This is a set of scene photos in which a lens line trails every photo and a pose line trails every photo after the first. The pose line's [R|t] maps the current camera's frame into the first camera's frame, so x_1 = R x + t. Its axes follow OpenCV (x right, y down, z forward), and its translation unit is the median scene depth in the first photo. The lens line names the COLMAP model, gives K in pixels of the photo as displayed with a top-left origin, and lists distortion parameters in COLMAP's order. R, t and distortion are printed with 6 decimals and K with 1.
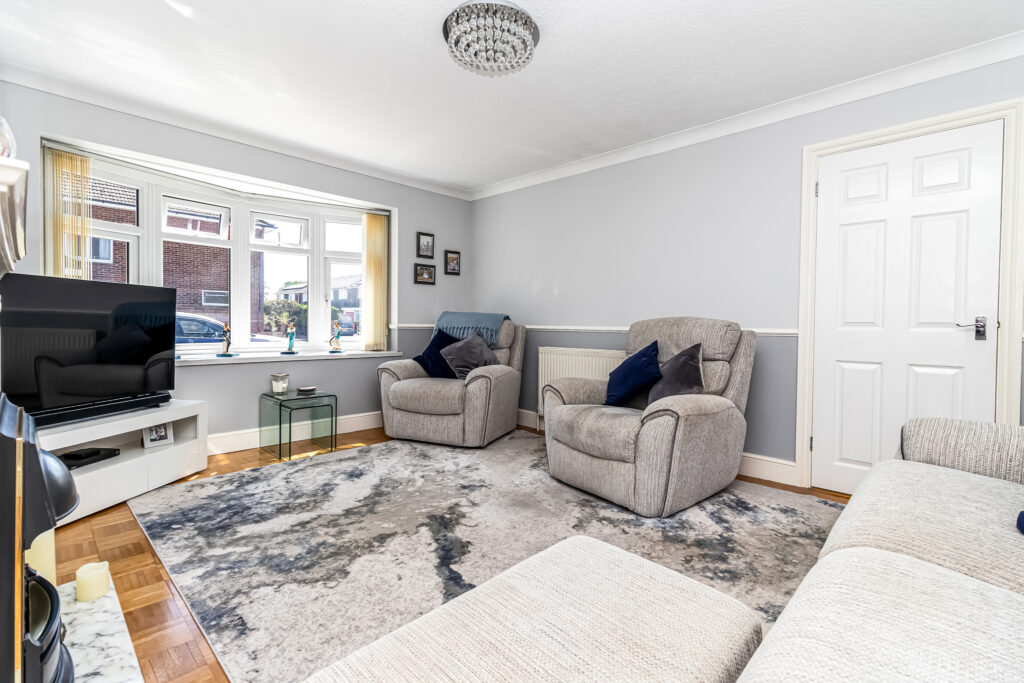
lens RADIAL K [[469.1, 0, 513.6], [0, 469.1, 336.9], [0, 0, 1]] dist [-0.001443, 0.000098]
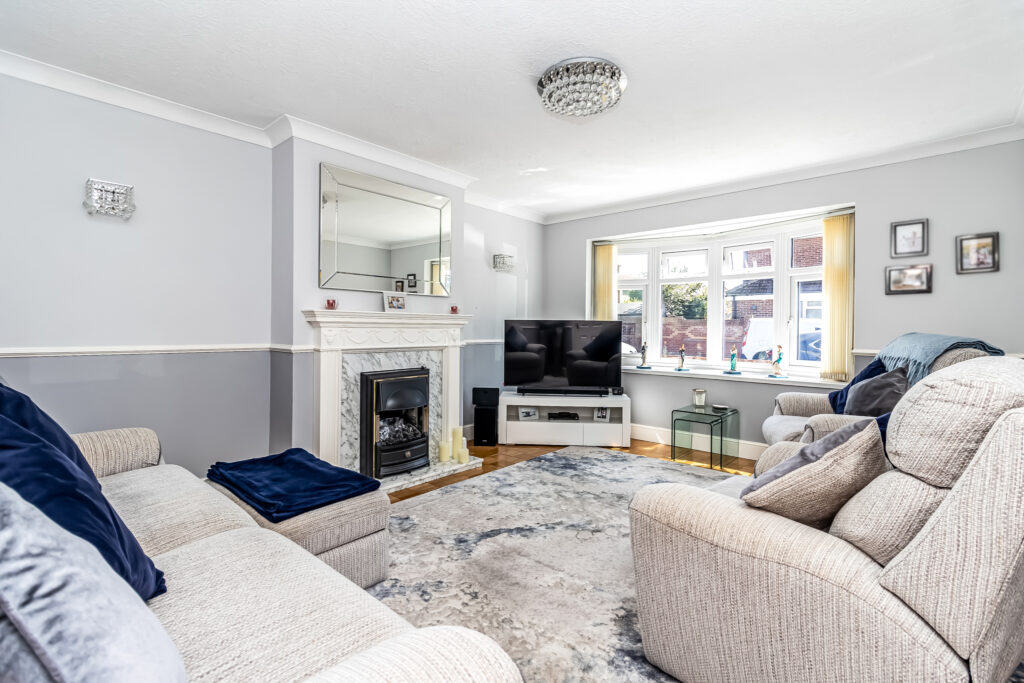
lens RADIAL K [[469.1, 0, 520.7], [0, 469.1, 327.8], [0, 0, 1]] dist [-0.001443, 0.000098]
pose [[0.039690, -0.012206, -0.999137, 0.683672], [-0.037306, 0.999210, -0.013689, -0.042127], [0.998515, 0.037817, 0.039203, 0.553269]]
